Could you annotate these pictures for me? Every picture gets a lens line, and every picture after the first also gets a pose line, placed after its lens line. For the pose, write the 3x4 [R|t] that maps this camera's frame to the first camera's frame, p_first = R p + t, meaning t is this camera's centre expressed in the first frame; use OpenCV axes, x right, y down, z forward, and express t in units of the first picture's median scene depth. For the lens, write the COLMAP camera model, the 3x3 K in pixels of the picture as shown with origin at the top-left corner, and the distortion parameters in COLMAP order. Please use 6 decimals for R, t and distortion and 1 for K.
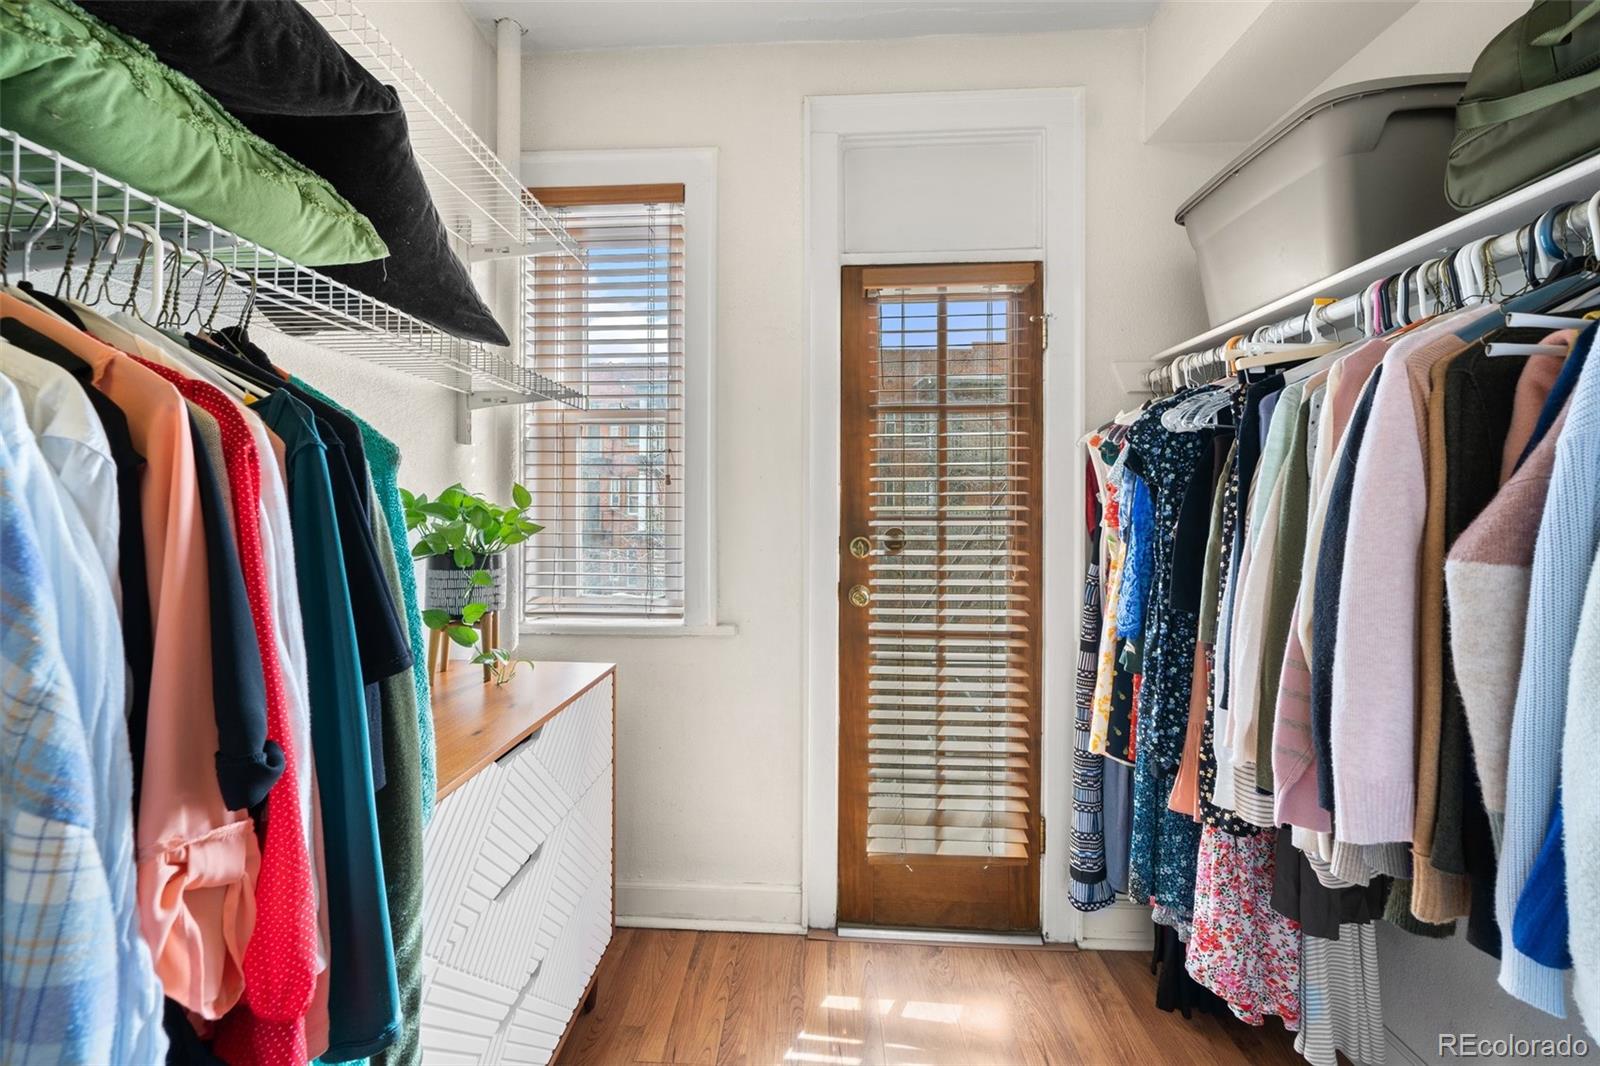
lens RADIAL K [[559.6, 0, 803.2], [0, 559.6, 534.6], [0, 0, 1]] dist [-0.008153, 0.000406]
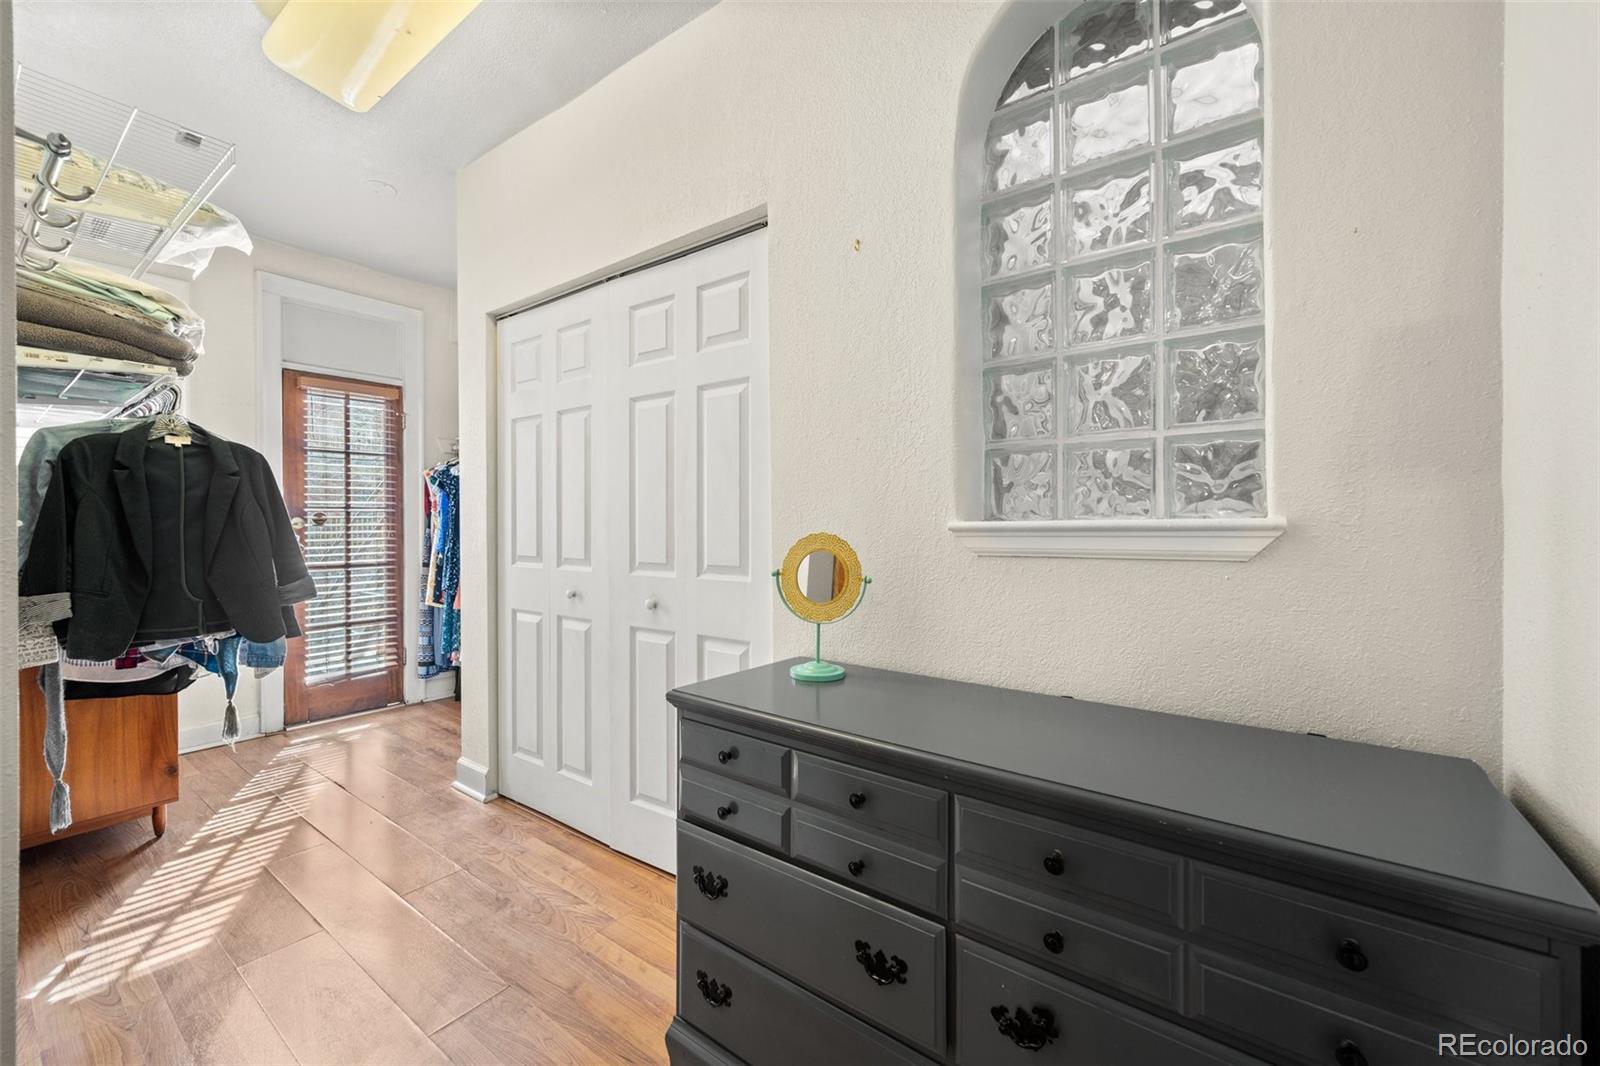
lens RADIAL K [[641.3, 0, 810.3], [0, 641.3, 504.7], [0, 0, 1]] dist [-0.006114, -0.000730]
pose [[0.557875, 0.019305, 0.829701, -0.783212], [0.040726, 0.997888, -0.050601, 0.155312], [-0.828925, 0.062019, 0.555911, -1.766484]]
